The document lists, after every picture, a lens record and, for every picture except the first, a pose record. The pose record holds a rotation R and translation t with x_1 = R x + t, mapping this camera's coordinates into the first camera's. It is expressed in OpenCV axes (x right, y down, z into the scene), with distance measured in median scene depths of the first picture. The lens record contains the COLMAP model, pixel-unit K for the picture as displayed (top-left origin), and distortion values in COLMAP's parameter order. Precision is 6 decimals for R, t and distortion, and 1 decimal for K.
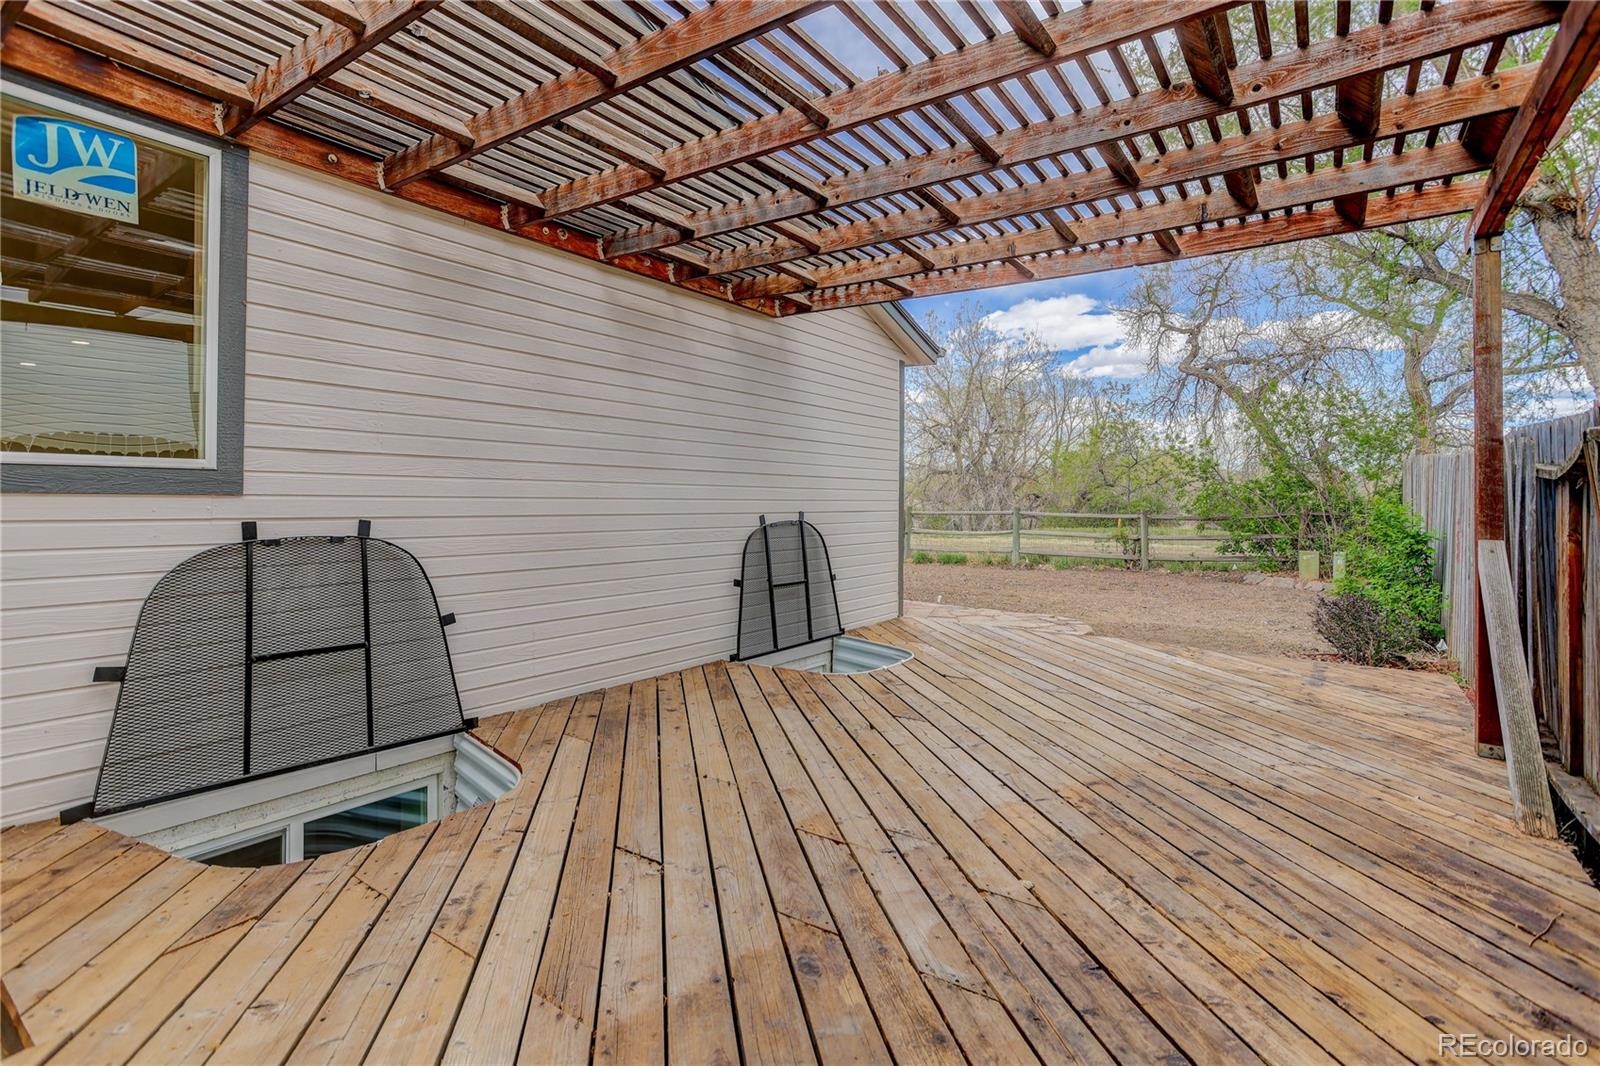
lens RADIAL K [[779.6, 0, 800.7], [0, 779.6, 519.5], [0, 0, 1]] dist [-0.004643, -0.000052]
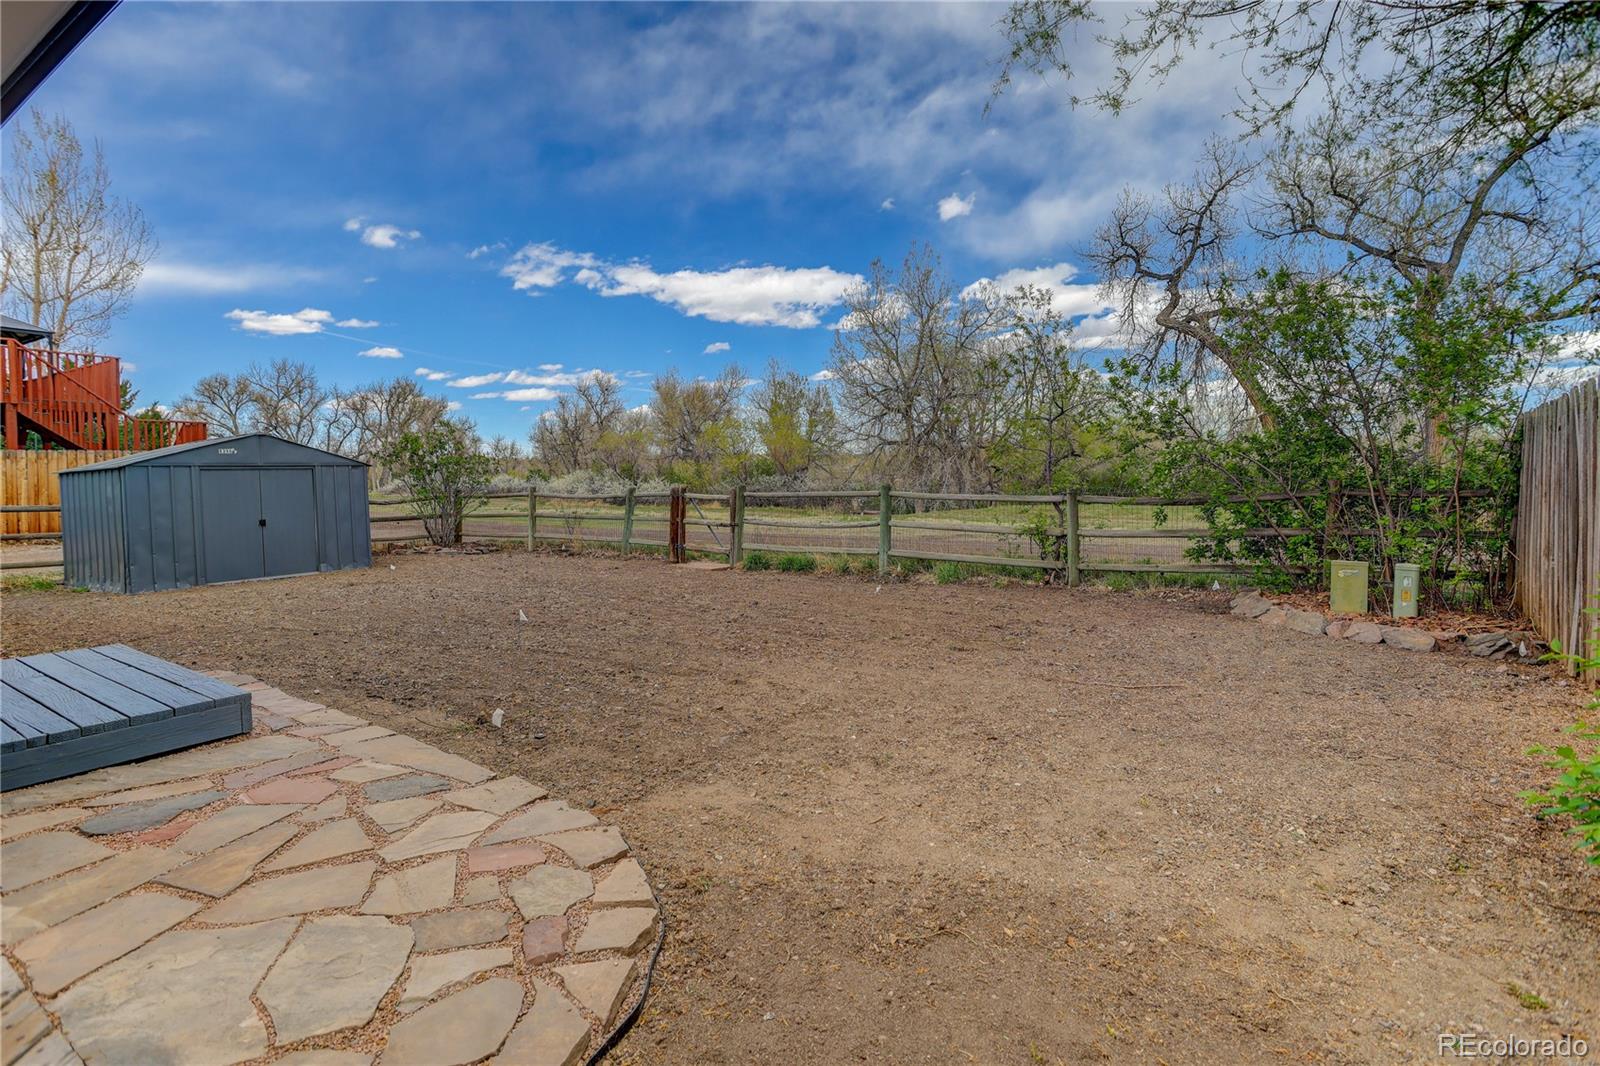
lens RADIAL K [[779.6, 0, 799.5], [0, 779.6, 524.5], [0, 0, 1]] dist [-0.004643, -0.000052]
pose [[0.999819, -0.012109, 0.014686, 0.208699], [0.011549, 0.999225, 0.037621, -0.009093], [-0.015130, -0.037445, 0.999184, 0.372236]]
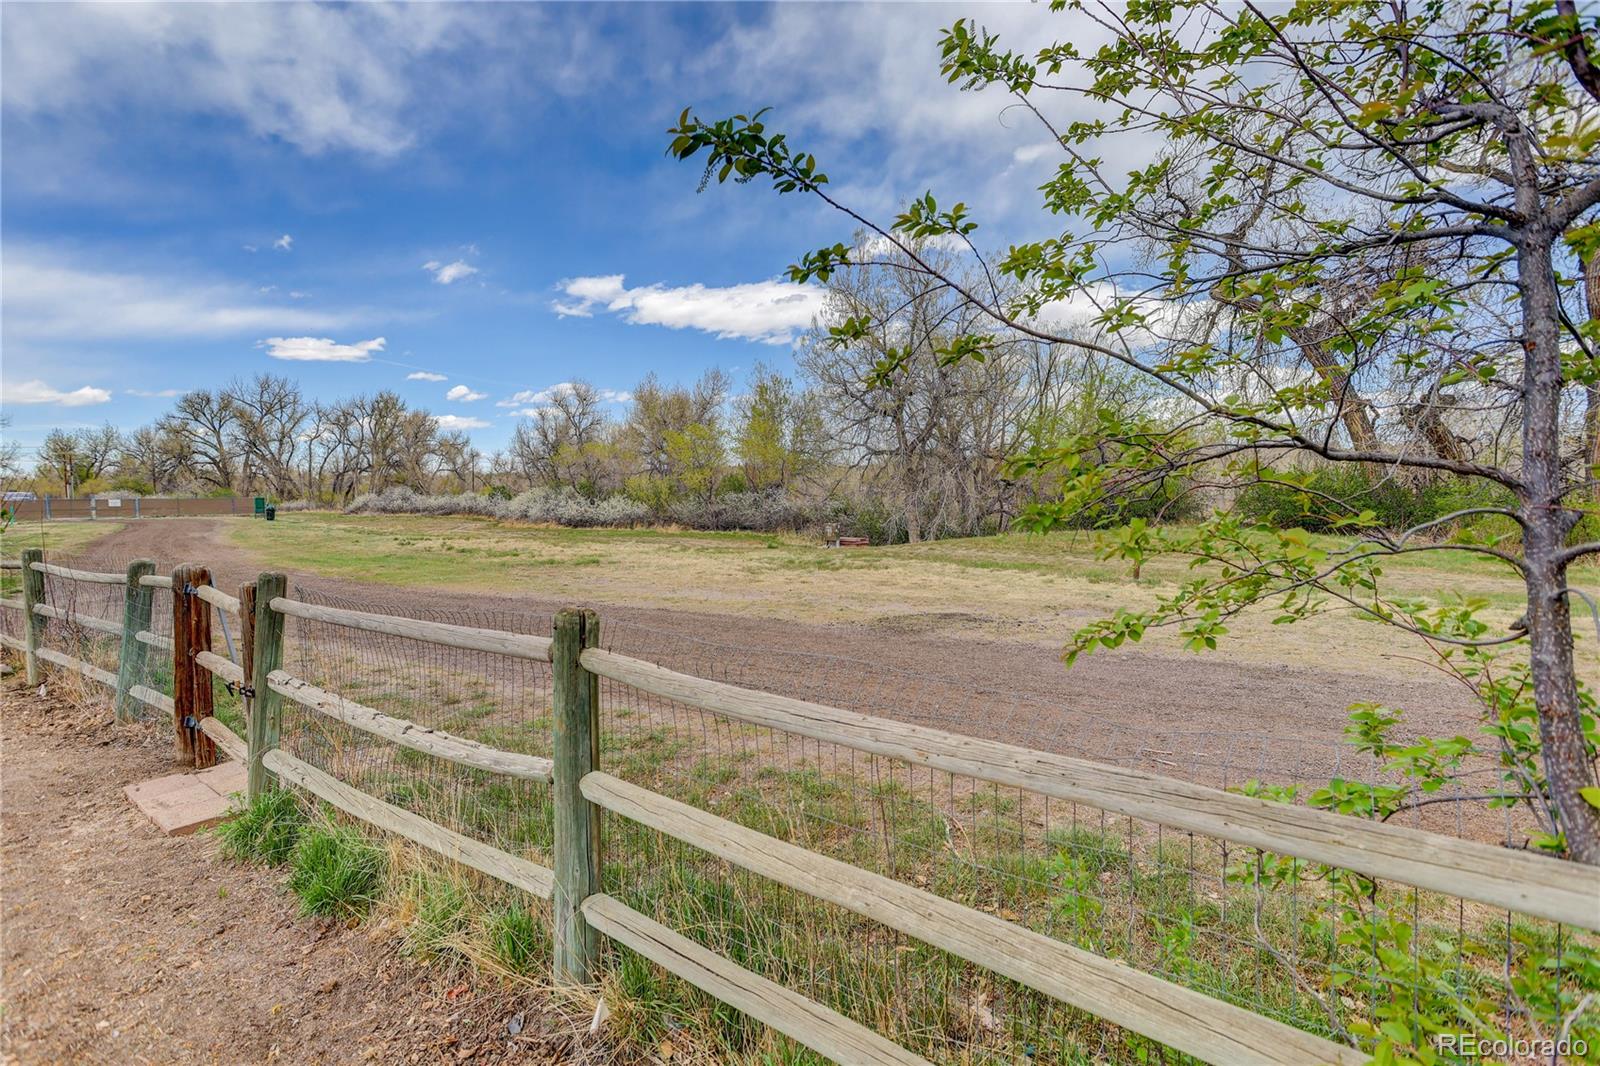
lens RADIAL K [[747.9, 0, 793.7], [0, 747.9, 531.5], [0, 0, 1]] dist [-0.002282, 0.006973]
pose [[0.999701, -0.020673, -0.013076, 0.361269], [0.021122, 0.999157, 0.035191, -0.043831], [0.012338, -0.035457, 0.999295, 0.979033]]
